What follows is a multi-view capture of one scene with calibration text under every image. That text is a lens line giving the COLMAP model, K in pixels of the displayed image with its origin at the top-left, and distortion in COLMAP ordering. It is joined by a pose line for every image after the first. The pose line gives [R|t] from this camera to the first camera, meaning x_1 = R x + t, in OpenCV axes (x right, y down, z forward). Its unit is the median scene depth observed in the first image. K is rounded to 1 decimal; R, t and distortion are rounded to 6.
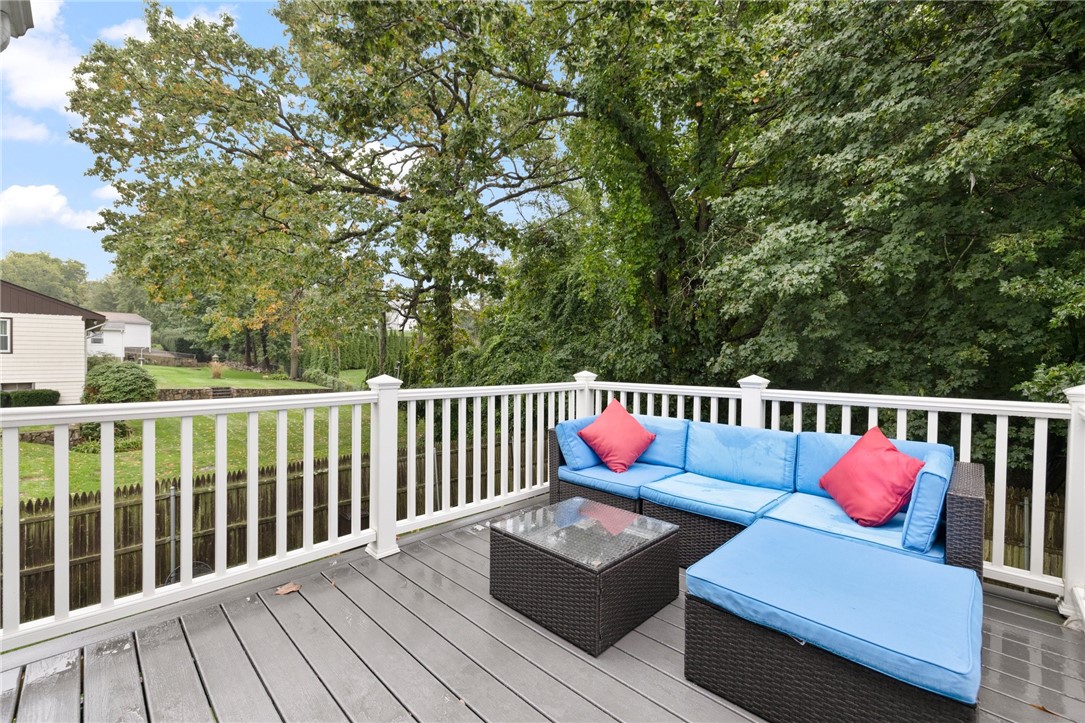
lens RADIAL K [[453.7, 0, 545.1], [0, 453.7, 363.8], [0, 0, 1]] dist [-0.001973, 0.000133]
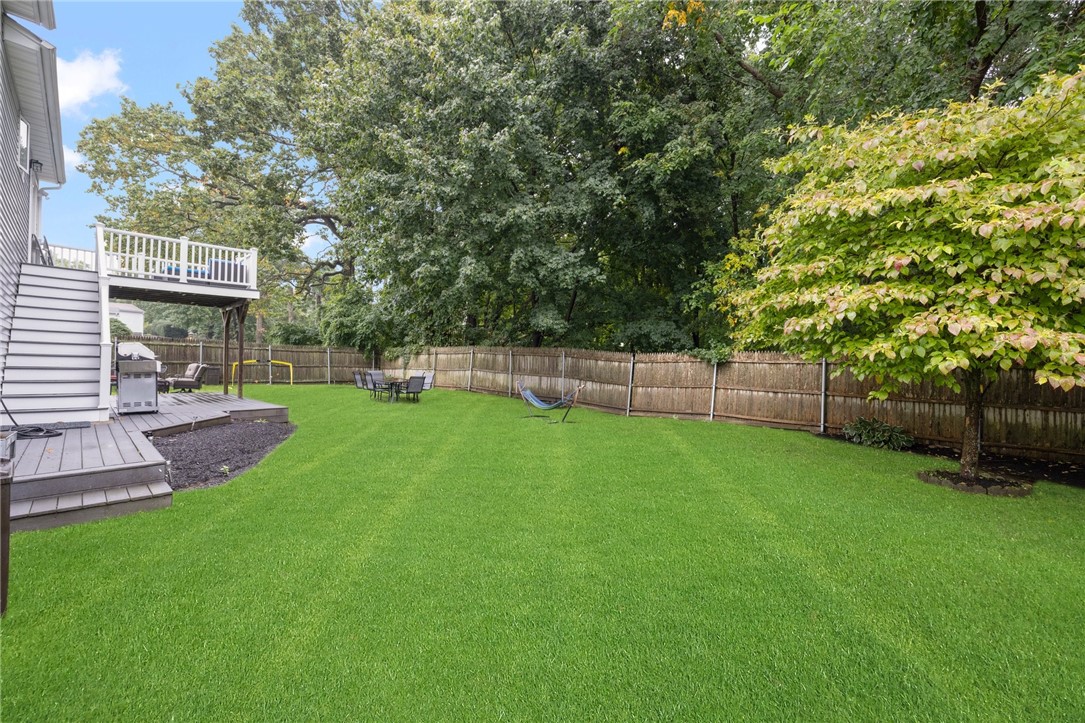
lens RADIAL K [[453.7, 0, 540.0], [0, 453.7, 361.5], [0, 0, 1]] dist [-0.001973, 0.000133]
pose [[0.999923, 0.008827, -0.008774, 0.555030], [-0.008967, 0.999830, -0.016141, 0.172357], [0.008630, 0.016219, 0.999831, -0.522996]]
